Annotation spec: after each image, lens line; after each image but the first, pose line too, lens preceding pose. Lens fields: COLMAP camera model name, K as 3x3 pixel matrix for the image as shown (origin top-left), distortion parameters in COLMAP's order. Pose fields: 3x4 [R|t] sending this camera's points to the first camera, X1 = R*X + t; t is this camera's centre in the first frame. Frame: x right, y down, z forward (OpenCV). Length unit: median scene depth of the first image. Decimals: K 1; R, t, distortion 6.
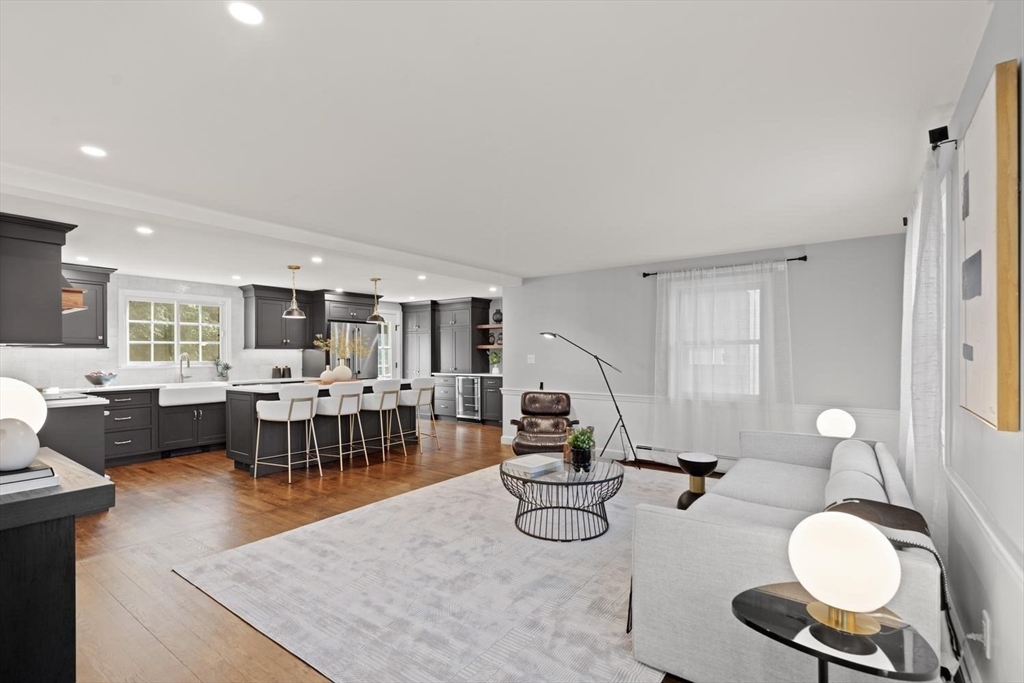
lens RADIAL K [[470.6, 0, 505.3], [0, 470.6, 352.7], [0, 0, 1]] dist [0.004694, -0.001583]
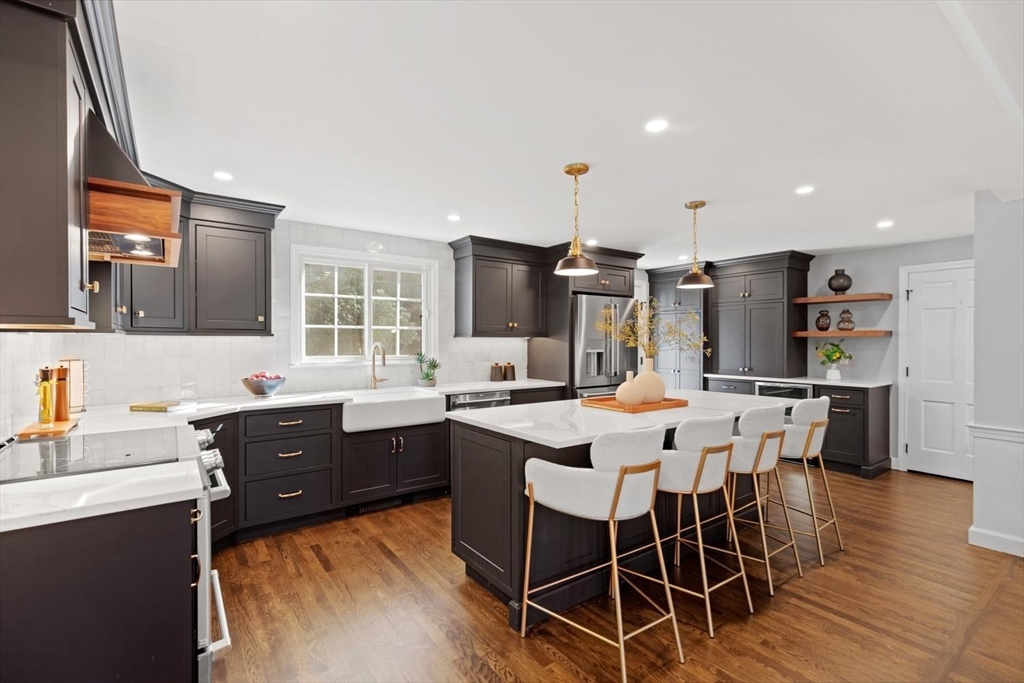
lens RADIAL K [[470.6, 0, 515.7], [0, 470.6, 341.1], [0, 0, 1]] dist [0.004694, -0.001583]
pose [[0.954766, 0.005090, -0.297316, -0.297360], [-0.004188, 0.999984, 0.003669, -0.005137], [0.297330, -0.002258, 0.954772, 0.423636]]
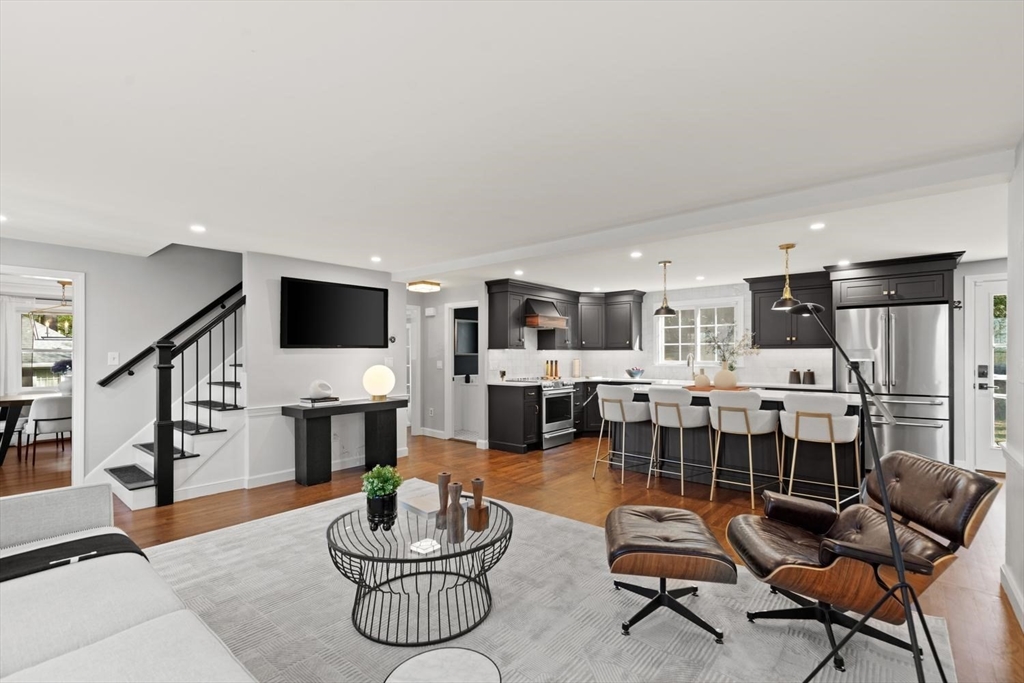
lens RADIAL K [[470.6, 0, 505.0], [0, 470.6, 351.1], [0, 0, 1]] dist [0.004694, -0.001583]
pose [[-0.067810, -0.002941, -0.997694, 0.426320], [0.003248, 0.999990, -0.003169, -0.002235], [0.997693, -0.003455, -0.067800, 0.617940]]
